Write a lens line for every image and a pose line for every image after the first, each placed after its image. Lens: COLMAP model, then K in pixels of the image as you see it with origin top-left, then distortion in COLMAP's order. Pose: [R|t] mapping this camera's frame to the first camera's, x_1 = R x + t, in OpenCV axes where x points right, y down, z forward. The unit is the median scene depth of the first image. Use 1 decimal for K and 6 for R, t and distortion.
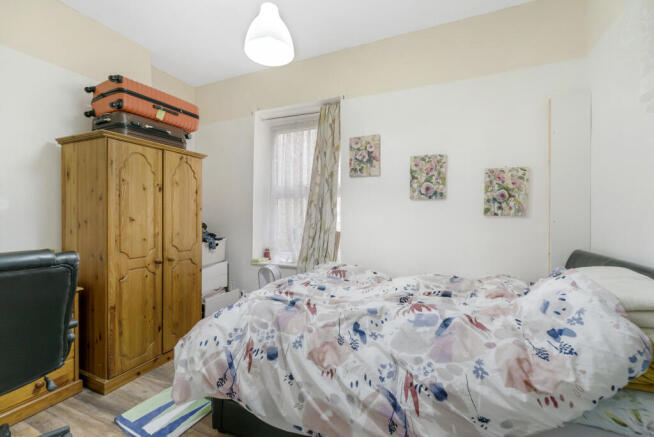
lens RADIAL K [[273.3, 0, 331.7], [0, 273.3, 214.7], [0, 0, 1]] dist [0.002882, 0.000030]
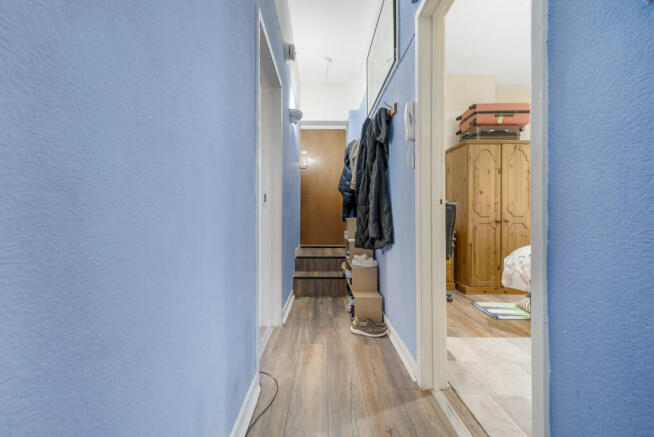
lens RADIAL K [[273.3, 0, 330.2], [0, 273.3, 215.6], [0, 0, 1]] dist [0.002882, 0.000030]
pose [[0.419222, 0.003398, -0.907878, 0.322047], [-0.001899, 0.999994, 0.002866, 0.141015], [0.907882, 0.000523, 0.419226, -0.431732]]
